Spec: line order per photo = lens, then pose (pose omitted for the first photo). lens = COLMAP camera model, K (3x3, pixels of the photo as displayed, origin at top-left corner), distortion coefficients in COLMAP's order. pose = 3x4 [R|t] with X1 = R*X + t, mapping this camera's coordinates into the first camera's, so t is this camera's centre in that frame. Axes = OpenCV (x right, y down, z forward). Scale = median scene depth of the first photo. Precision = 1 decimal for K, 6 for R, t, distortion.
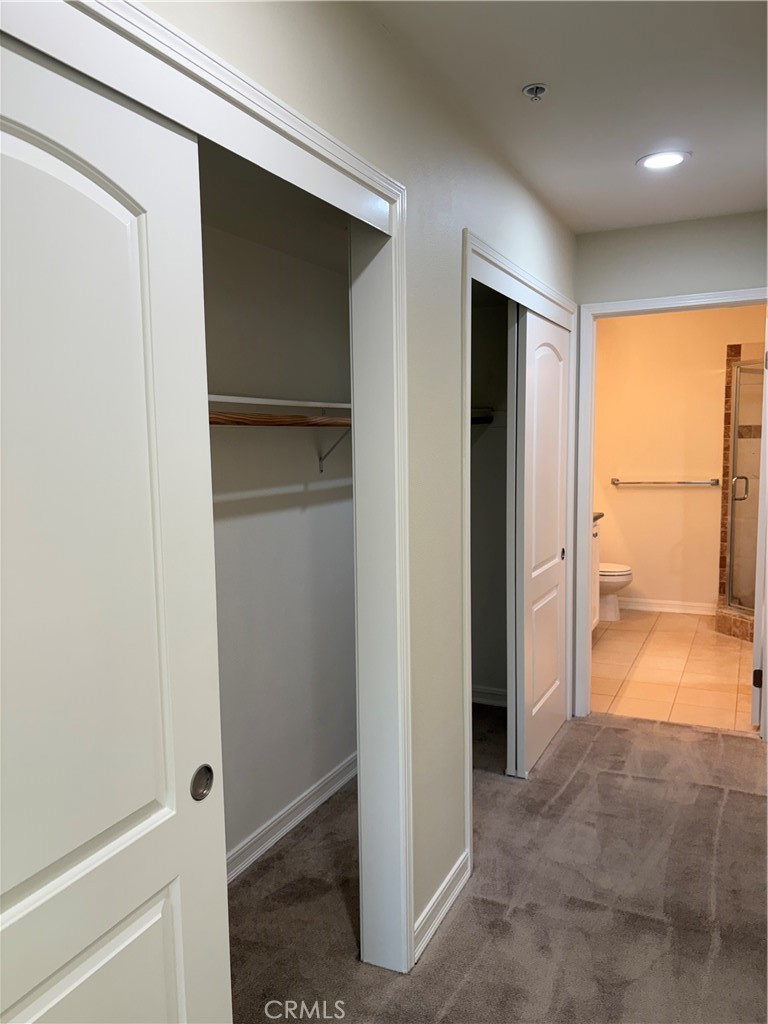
lens RADIAL K [[774.0, 0, 383.2], [0, 774.0, 518.0], [0, 0, 1]] dist [0.005466, -0.001087]
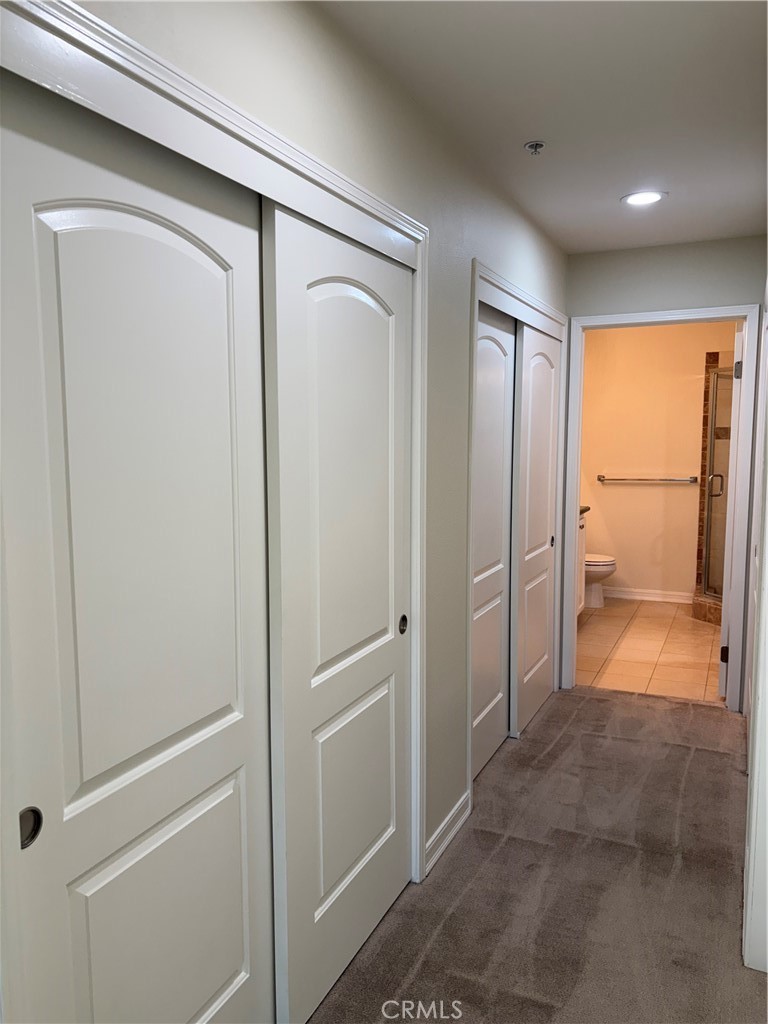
lens RADIAL K [[774.7, 0, 384.0], [0, 774.7, 512.0], [0, 0, 1]] dist [0.010178, -0.010906]
pose [[0.999797, 0.012334, 0.015939, -0.028663], [-0.012299, 0.999922, -0.002328, 0.010222], [-0.015966, 0.002131, 0.999870, -0.111572]]
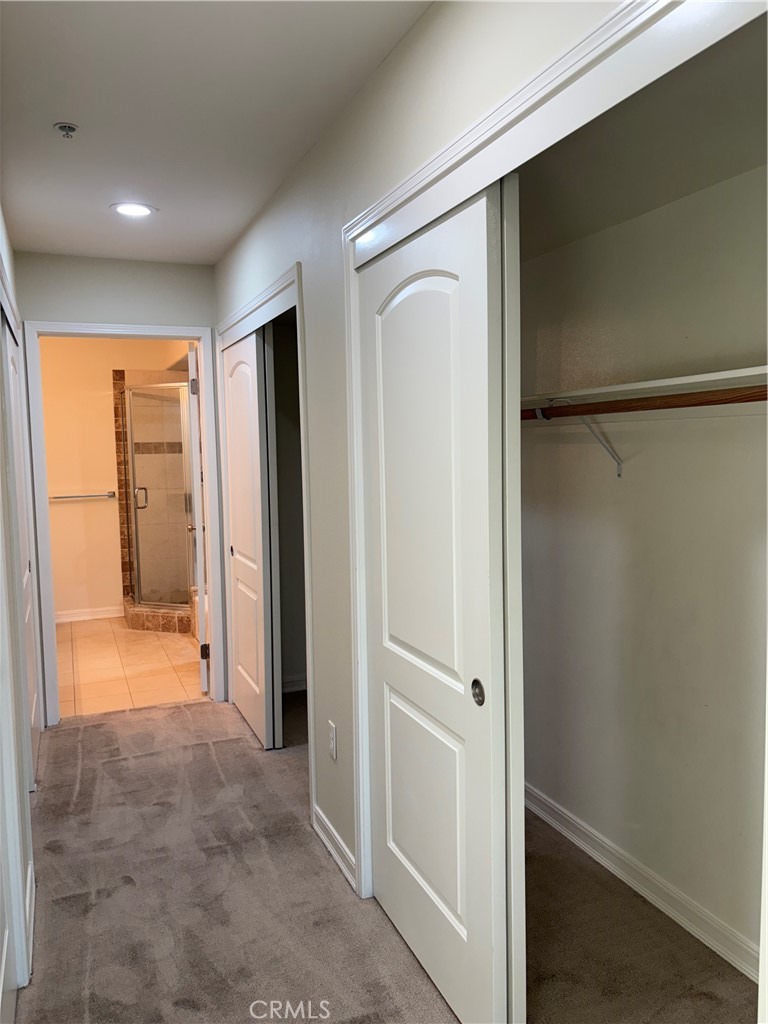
lens RADIAL K [[774.7, 0, 384.0], [0, 774.7, 512.0], [0, 0, 1]] dist [0.010178, -0.010906]
pose [[0.665037, -0.056858, 0.744643, -0.210992], [0.082872, 0.996558, 0.002081, 0.012849], [-0.742198, 0.060326, 0.667460, -0.017033]]
